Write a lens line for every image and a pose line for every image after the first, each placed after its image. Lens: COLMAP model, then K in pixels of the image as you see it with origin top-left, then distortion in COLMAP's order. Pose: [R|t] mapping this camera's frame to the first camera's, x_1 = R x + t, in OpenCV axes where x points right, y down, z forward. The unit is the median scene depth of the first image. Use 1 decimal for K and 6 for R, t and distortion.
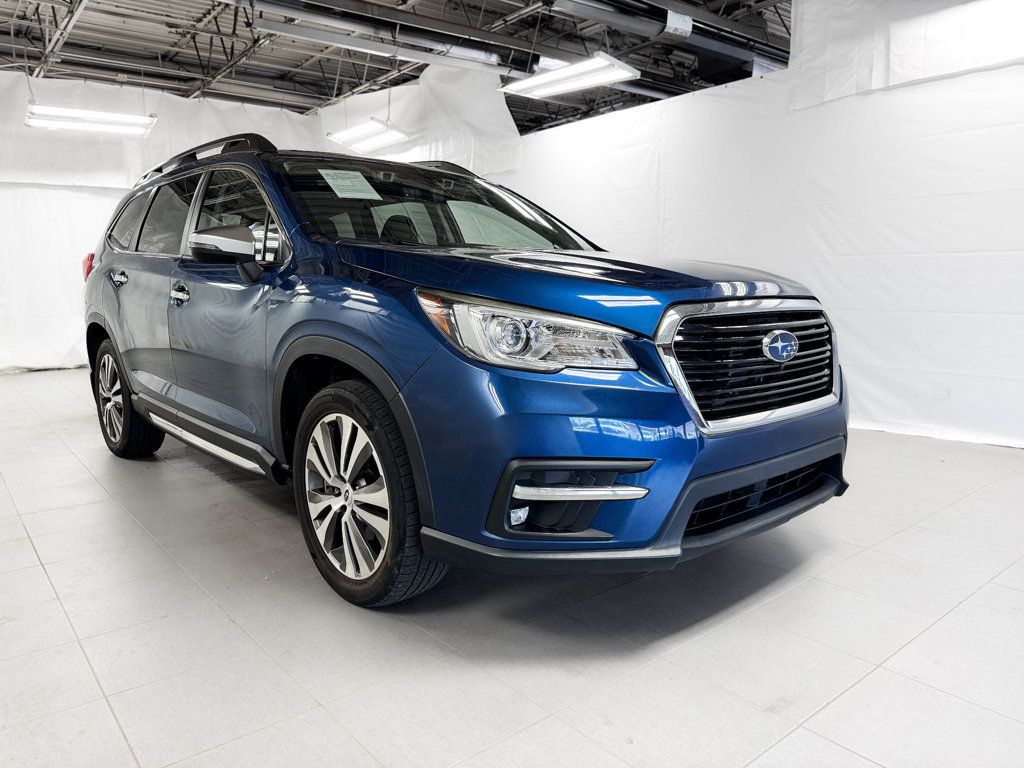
lens RADIAL K [[718.7, 0, 484.7], [0, 718.7, 377.2], [0, 0, 1]] dist [-0.004503, -0.003515]
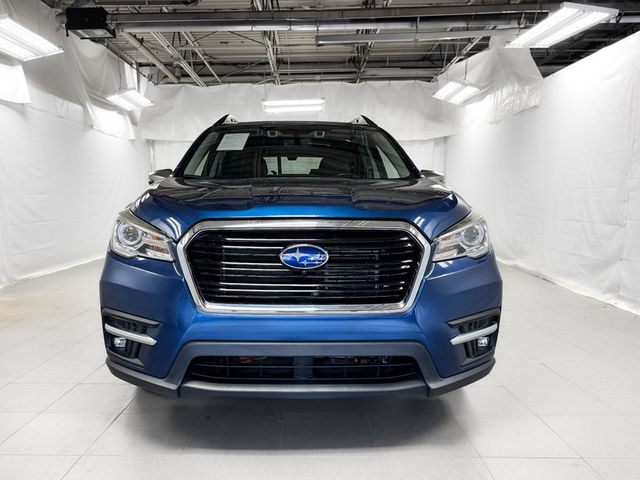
lens RADIAL K [[490.9, 0, 320.0], [0, 490.9, 240.0], [0, 0, 1]] dist [0.002779, -0.002555]
pose [[0.762056, 0.063700, -0.644370, 0.375732], [-0.083261, 0.996528, 0.000046, -0.028139], [0.642136, 0.053616, 0.764714, 0.131105]]
